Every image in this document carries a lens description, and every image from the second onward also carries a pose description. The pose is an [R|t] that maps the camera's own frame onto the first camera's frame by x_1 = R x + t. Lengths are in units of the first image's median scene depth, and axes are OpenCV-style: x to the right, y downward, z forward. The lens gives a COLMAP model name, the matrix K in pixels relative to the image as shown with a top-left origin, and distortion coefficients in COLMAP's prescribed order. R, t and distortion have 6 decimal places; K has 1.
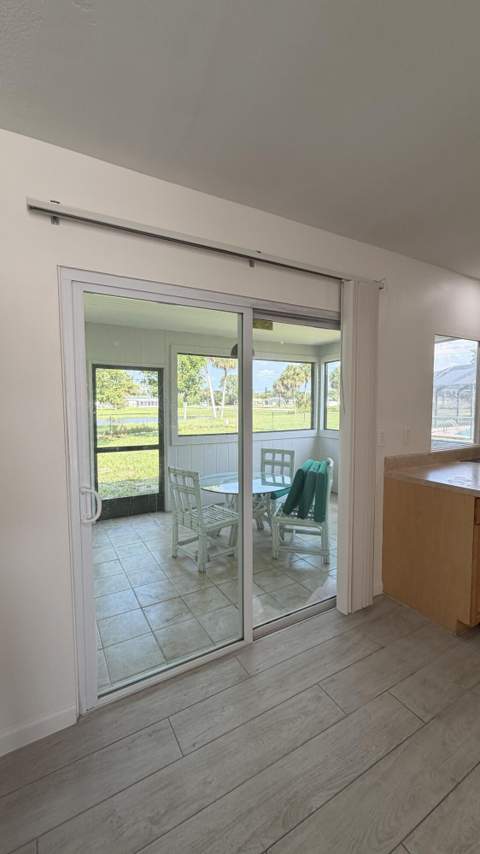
lens RADIAL K [[342.0, 0, 242.8], [0, 342.0, 421.8], [0, 0, 1]] dist [-0.003002, -0.000144]
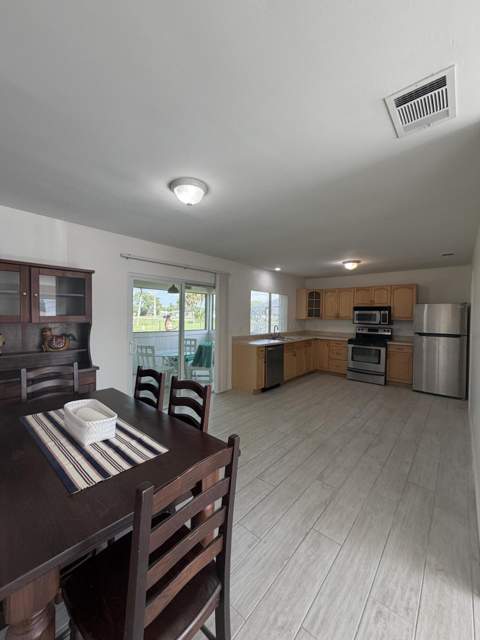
lens RADIAL K [[254.9, 0, 240.0], [0, 254.9, 319.1], [0, 0, 1]] dist [0.001485, 0.000439]
pose [[0.944868, 0.011876, 0.327237, -0.092751], [0.000988, 0.999234, -0.039116, 0.024123], [-0.327451, 0.037283, 0.944132, -0.469255]]
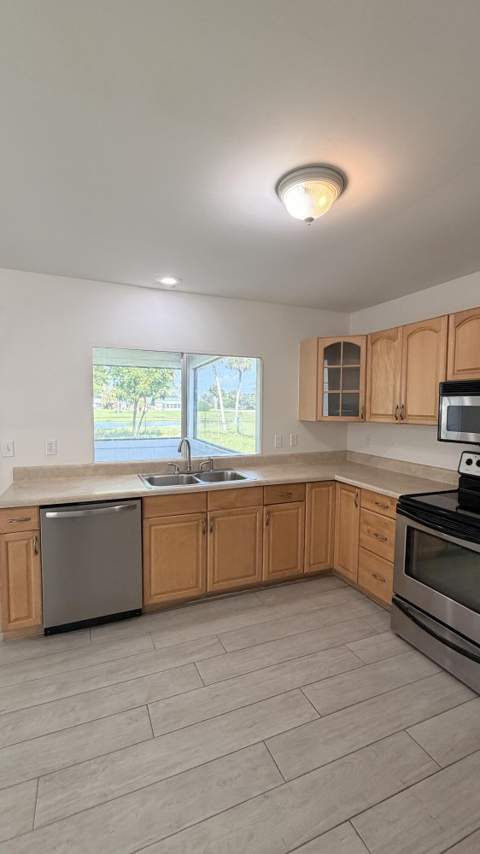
lens RADIAL K [[371.0, 0, 243.2], [0, 371.0, 425.8], [0, 0, 1]] dist [0.002049, 0.000575]
pose [[0.992787, 0.021064, -0.118027, 0.641250], [-0.021512, 0.999765, -0.002526, -0.017341], [0.117946, 0.005047, 0.993007, -0.013639]]
